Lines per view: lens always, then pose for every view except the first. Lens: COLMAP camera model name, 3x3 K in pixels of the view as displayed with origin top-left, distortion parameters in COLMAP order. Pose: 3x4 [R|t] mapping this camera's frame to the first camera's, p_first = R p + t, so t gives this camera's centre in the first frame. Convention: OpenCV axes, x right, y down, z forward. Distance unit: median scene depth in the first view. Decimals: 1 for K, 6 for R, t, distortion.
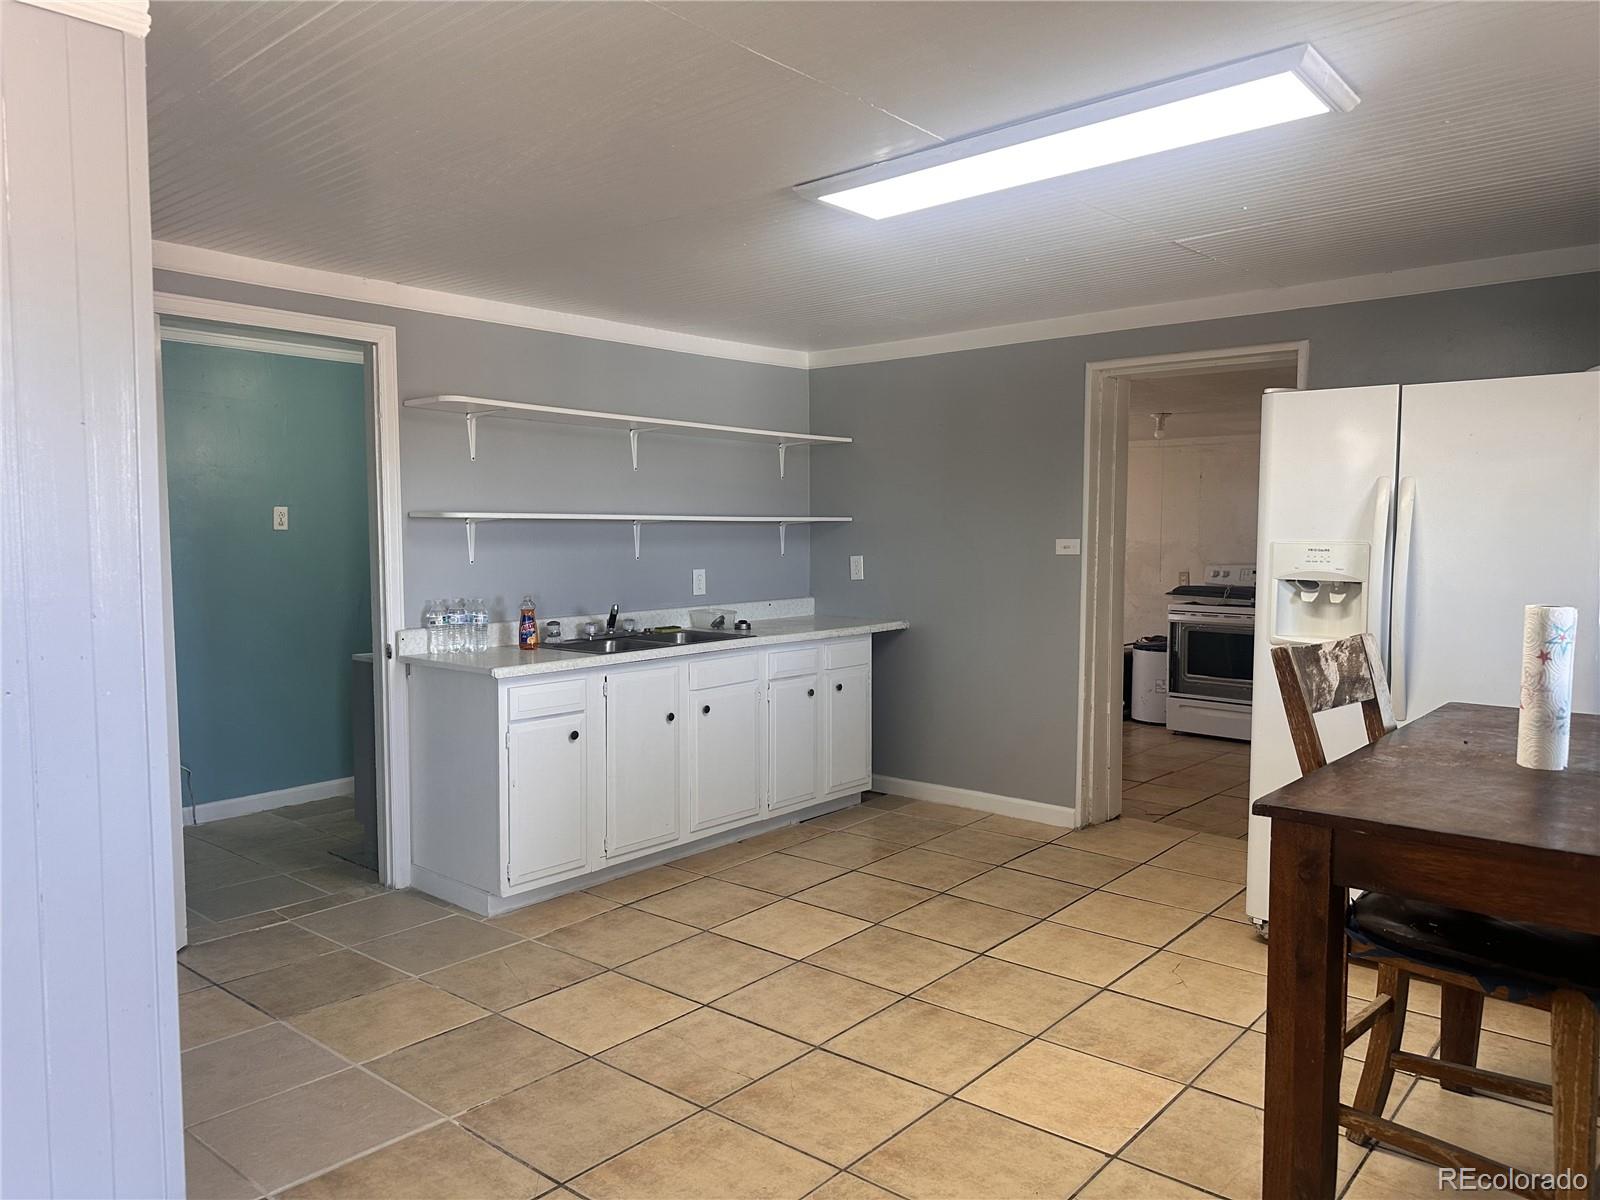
lens RADIAL K [[1127.1, 0, 800.2], [0, 1127.1, 600.4], [0, 0, 1]] dist [0.038829, -0.004580]
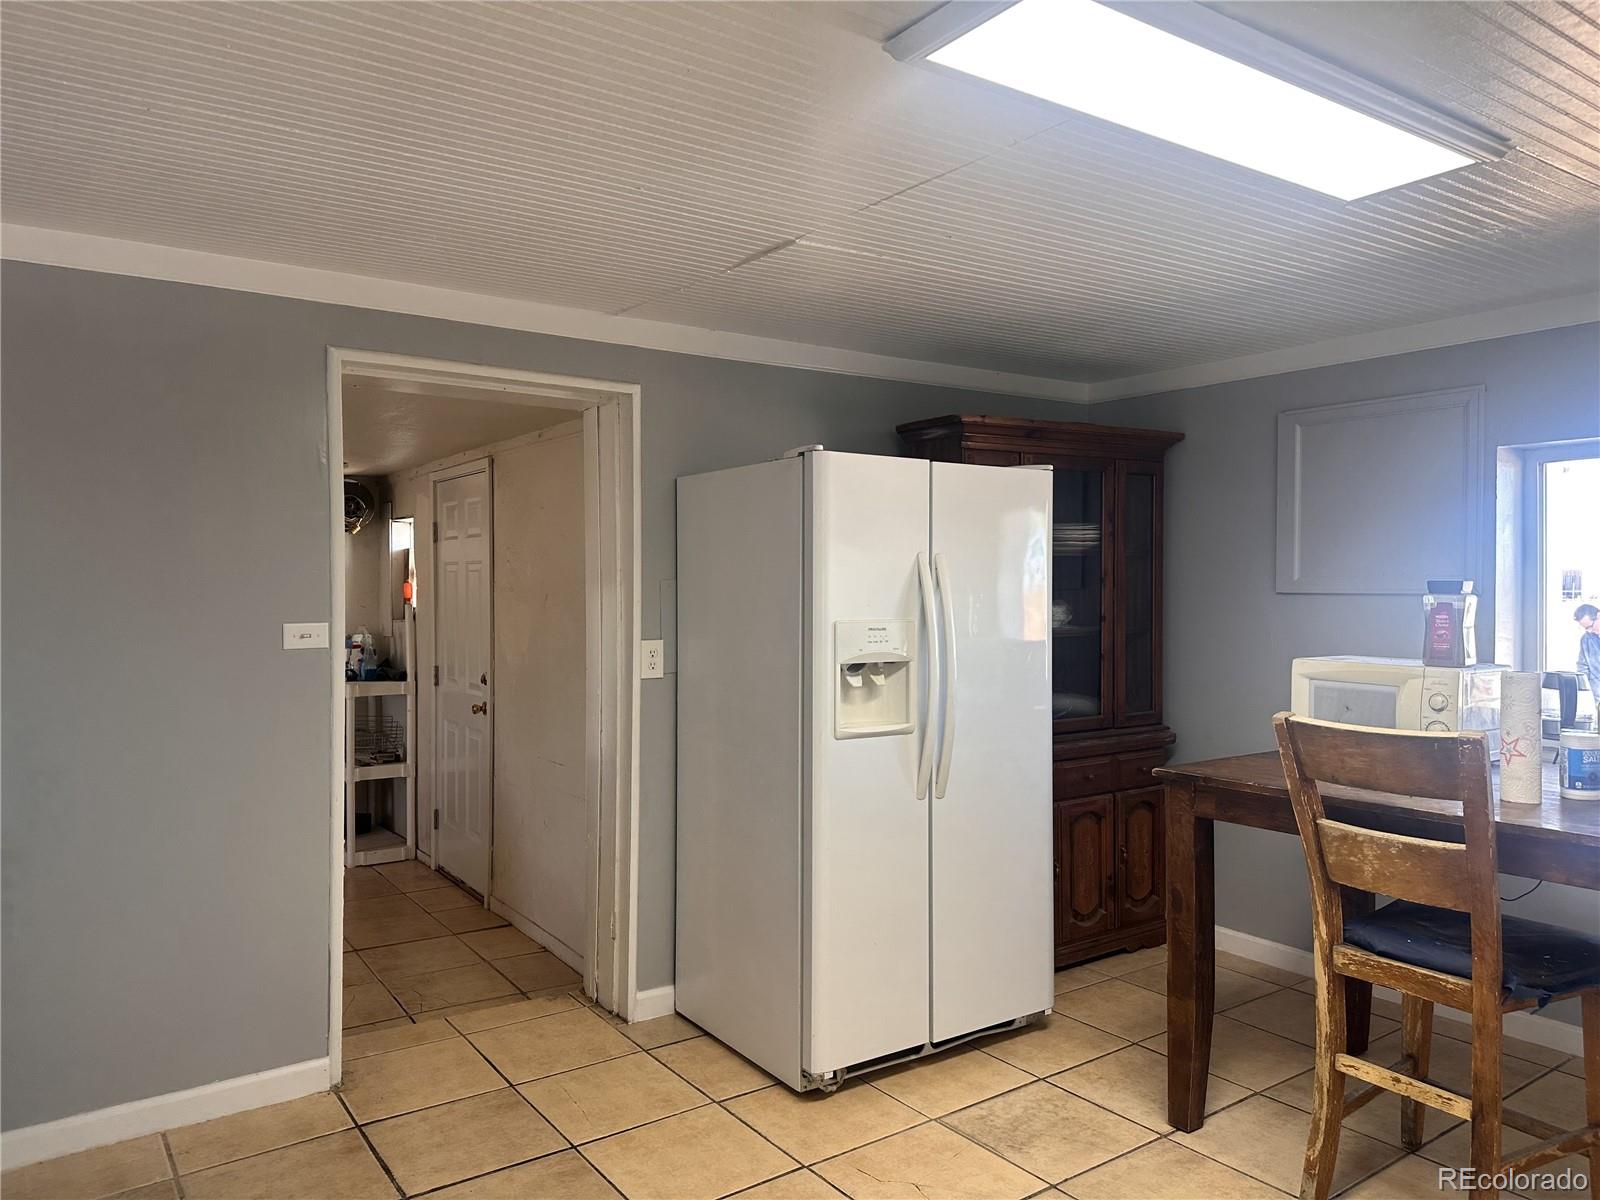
lens RADIAL K [[1127.1, 0, 801.9], [0, 1127.1, 603.3], [0, 0, 1]] dist [0.038829, -0.004580]
pose [[0.245795, -0.012736, 0.969238, -0.311961], [0.063629, 0.997969, -0.003023, -0.047784], [-0.967231, 0.062415, 0.246107, 0.607335]]
